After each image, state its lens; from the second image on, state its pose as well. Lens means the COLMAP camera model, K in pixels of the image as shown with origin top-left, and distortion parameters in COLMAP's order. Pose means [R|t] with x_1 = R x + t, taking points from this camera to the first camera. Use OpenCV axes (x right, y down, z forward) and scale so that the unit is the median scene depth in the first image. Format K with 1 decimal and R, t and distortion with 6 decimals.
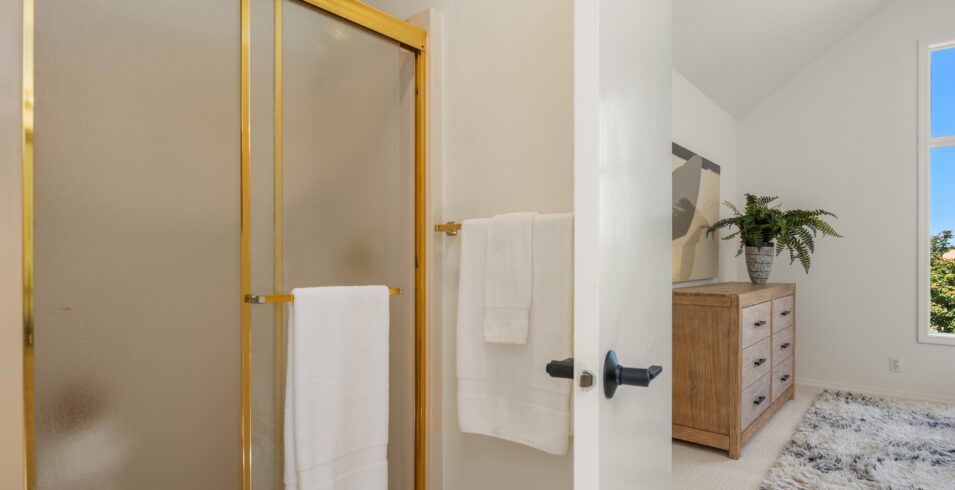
lens RADIAL K [[516.6, 0, 468.2], [0, 516.6, 262.4], [0, 0, 1]] dist [-0.008493, -0.002782]
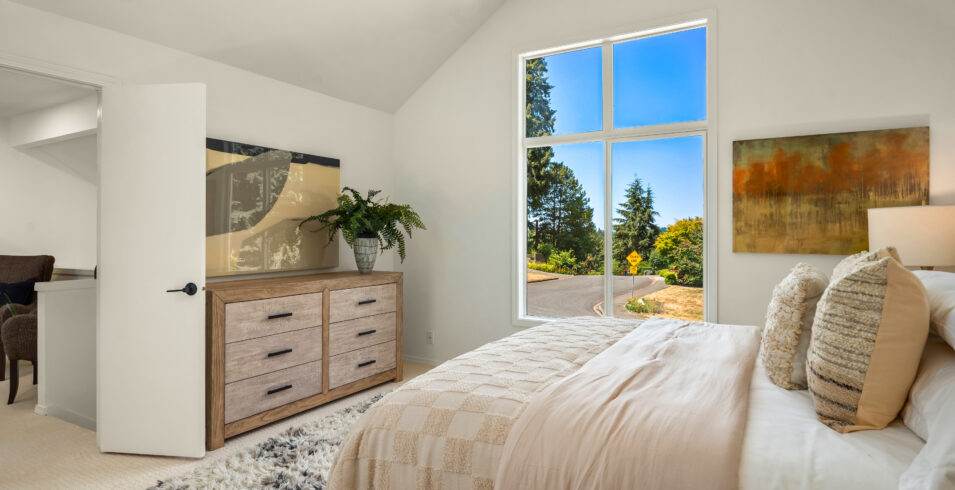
lens RADIAL K [[516.6, 0, 477.0], [0, 516.6, 241.7], [0, 0, 1]] dist [-0.008493, -0.002782]
pose [[0.983531, -0.004644, 0.180678, 0.618126], [0.002373, 0.999915, 0.012785, -0.036963], [-0.180722, -0.012146, 0.983459, -0.078611]]
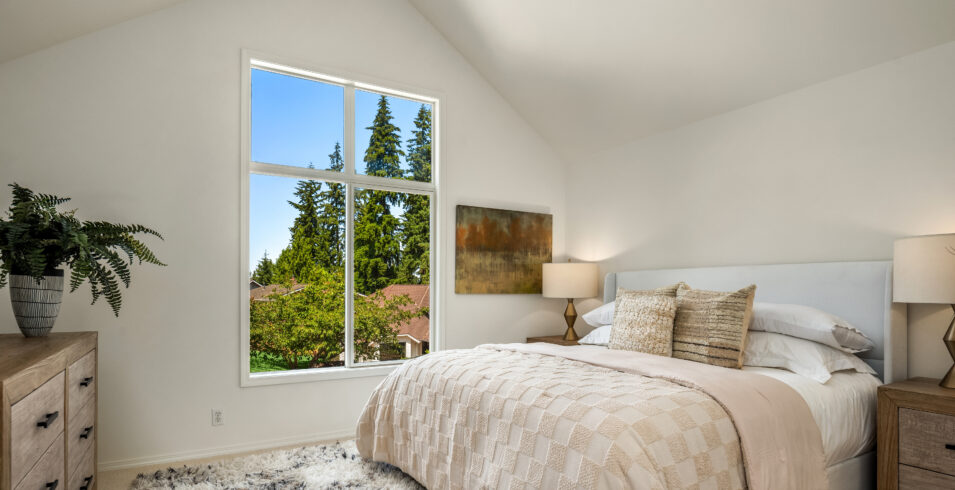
lens RADIAL K [[516.6, 0, 486.1], [0, 516.6, 288.8], [0, 0, 1]] dist [-0.008493, -0.002782]
pose [[0.308948, -0.000040, 0.951079, 0.160753], [-0.000634, 1.000000, 0.000248, -0.016110], [-0.951079, -0.000679, 0.308948, 0.322671]]
